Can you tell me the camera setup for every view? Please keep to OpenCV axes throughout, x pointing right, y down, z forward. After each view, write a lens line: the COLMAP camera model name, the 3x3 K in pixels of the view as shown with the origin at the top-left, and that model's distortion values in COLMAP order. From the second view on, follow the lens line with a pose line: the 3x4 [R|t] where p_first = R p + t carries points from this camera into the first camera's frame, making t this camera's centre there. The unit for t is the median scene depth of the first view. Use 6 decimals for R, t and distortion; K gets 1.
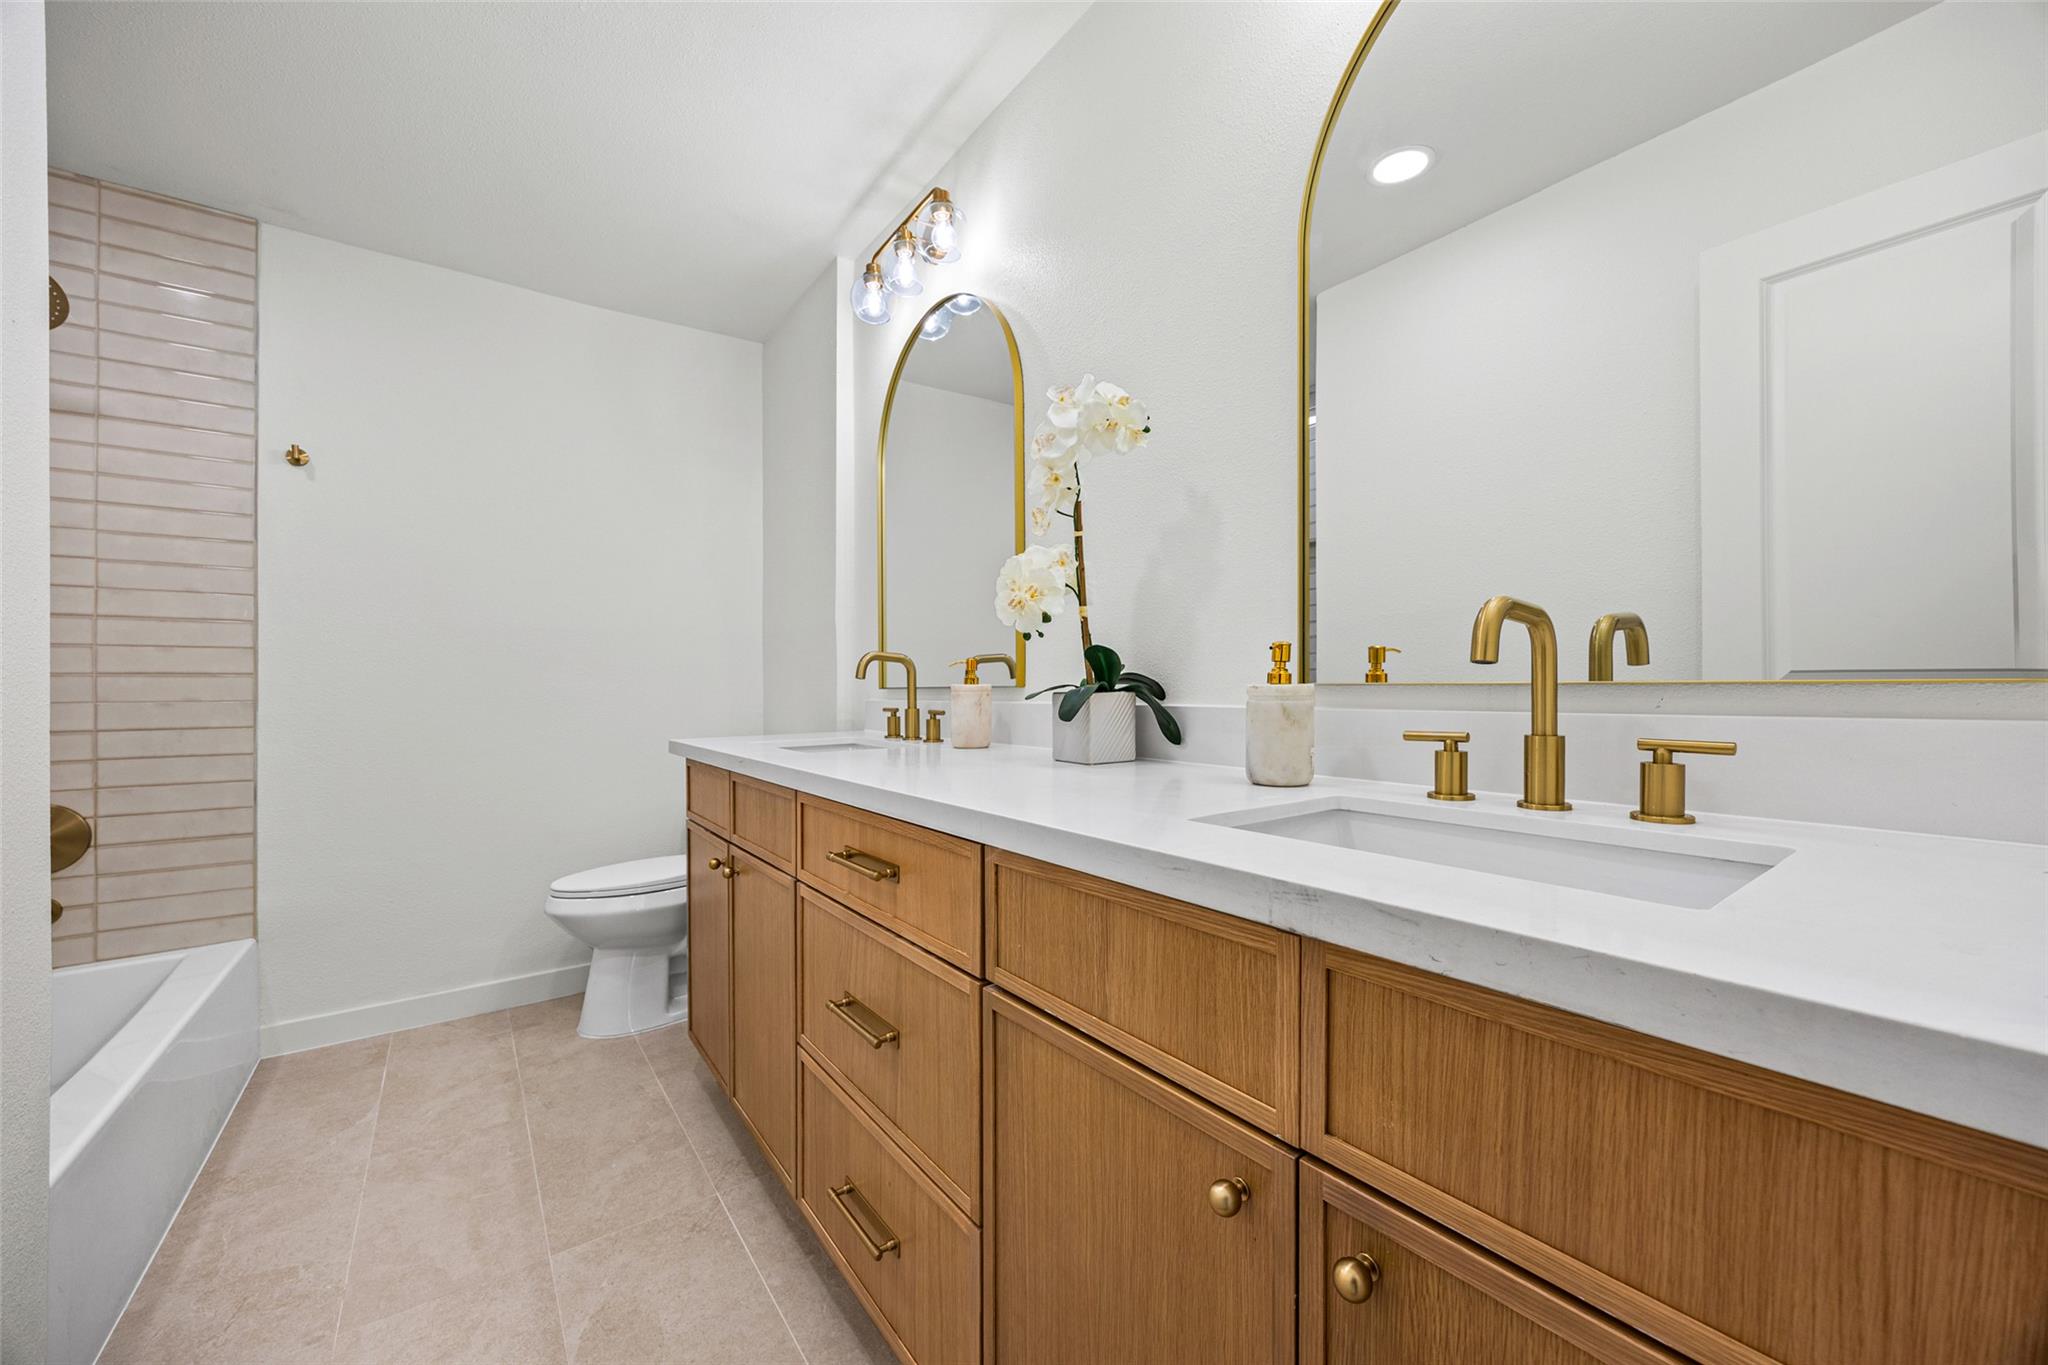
lens RADIAL K [[778.9, 0, 1026.1], [0, 778.9, 688.5], [0, 0, 1]] dist [-0.007860, 0.000768]
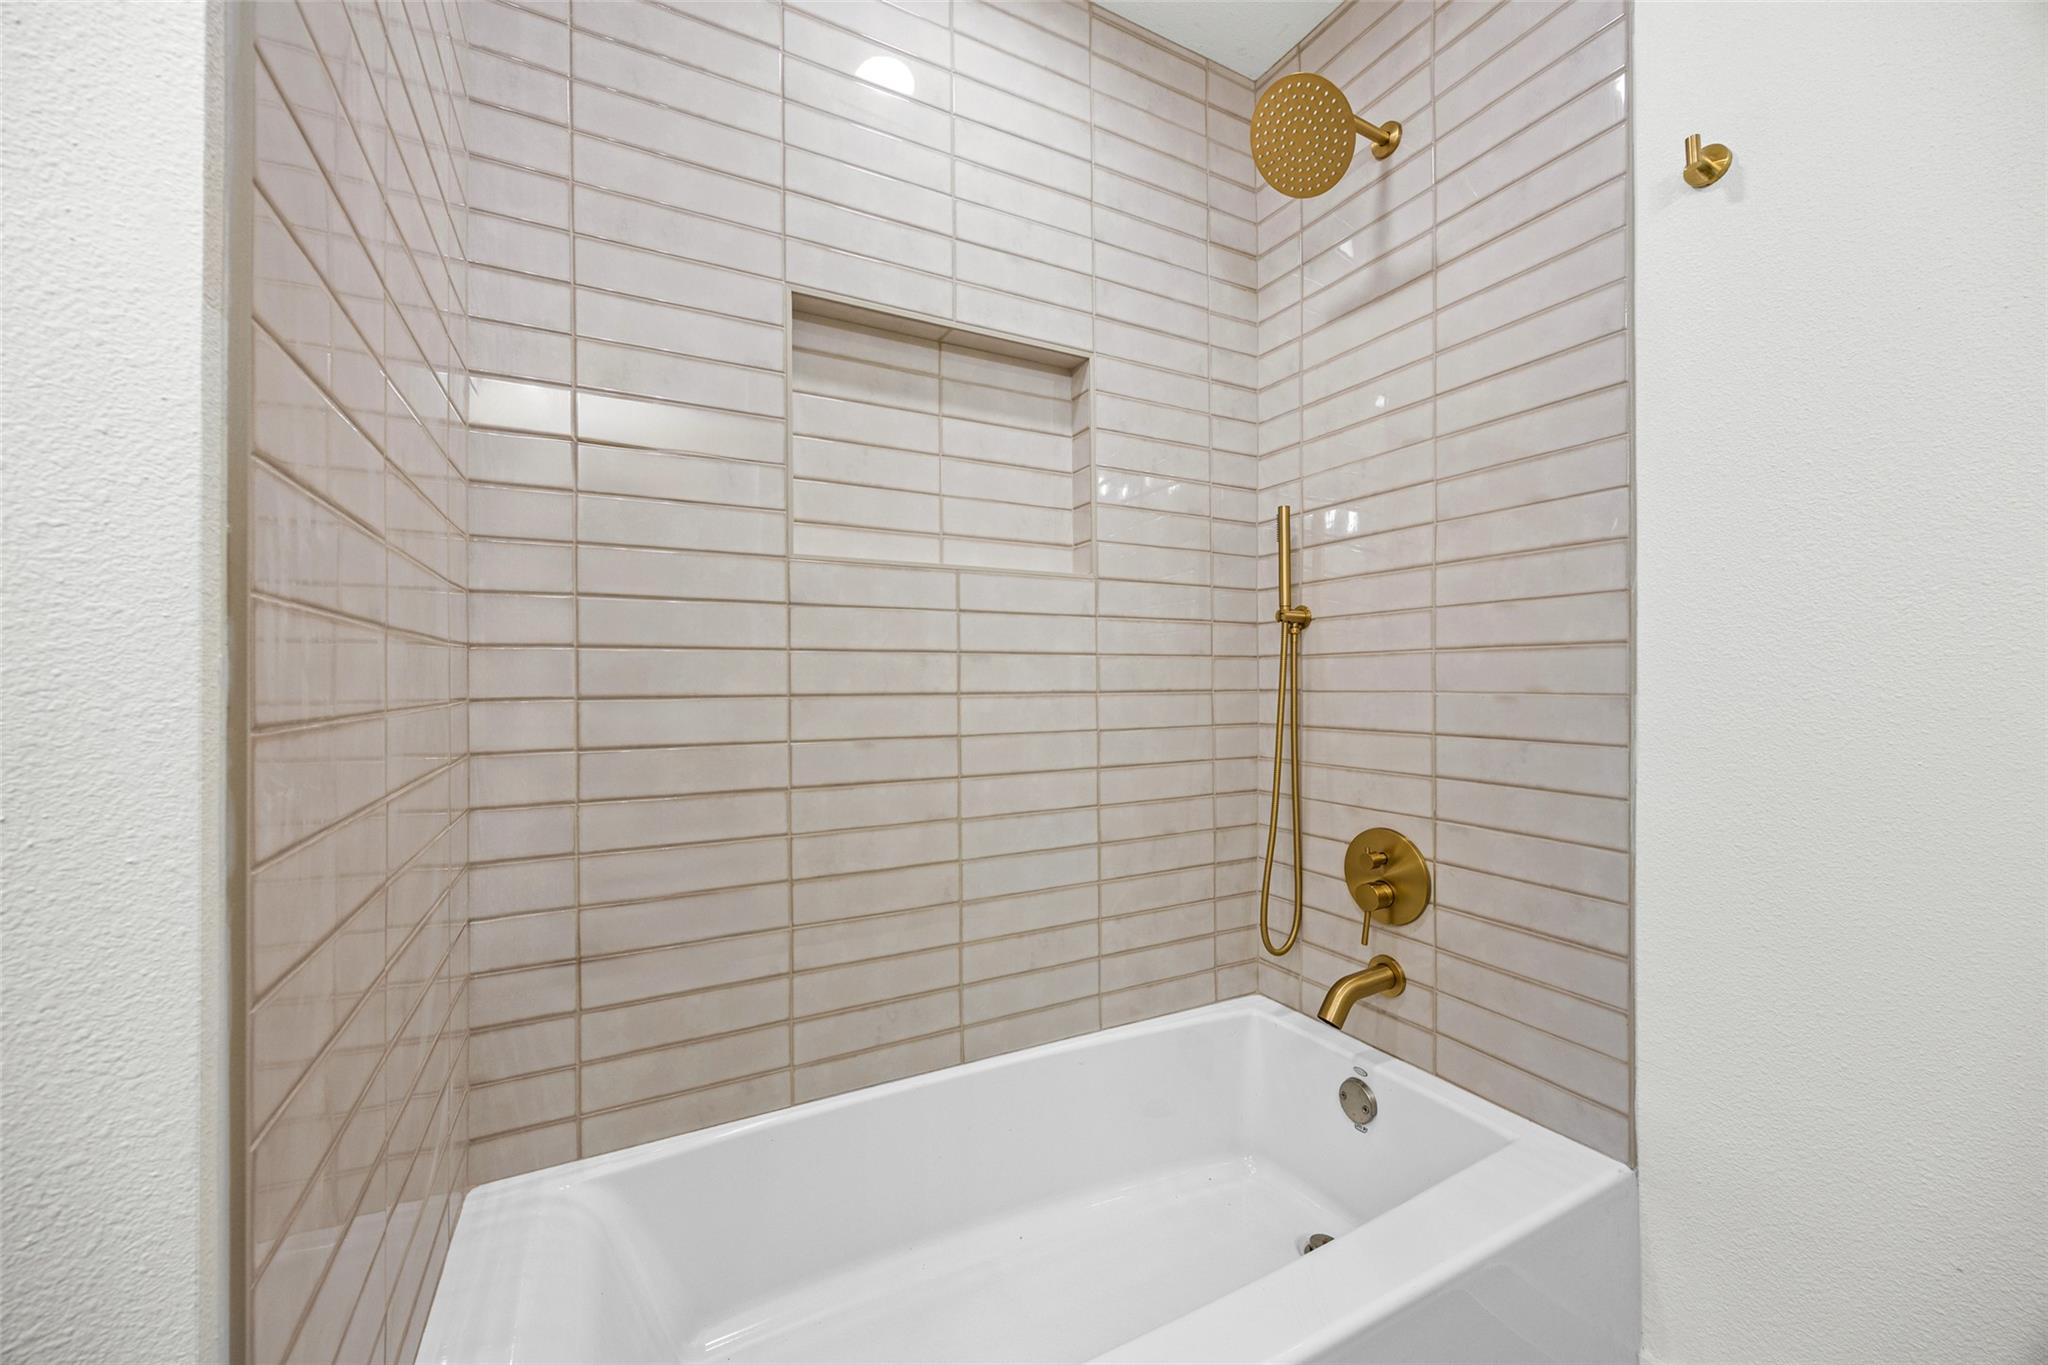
lens RADIAL K [[778.9, 0, 1026.1], [0, 778.9, 671.7], [0, 0, 1]] dist [-0.007860, 0.000768]
pose [[-0.141403, -0.001625, -0.989951, -0.444394], [0.004355, 0.999988, -0.002264, 0.000354], [0.989942, -0.004631, -0.141395, 0.686700]]
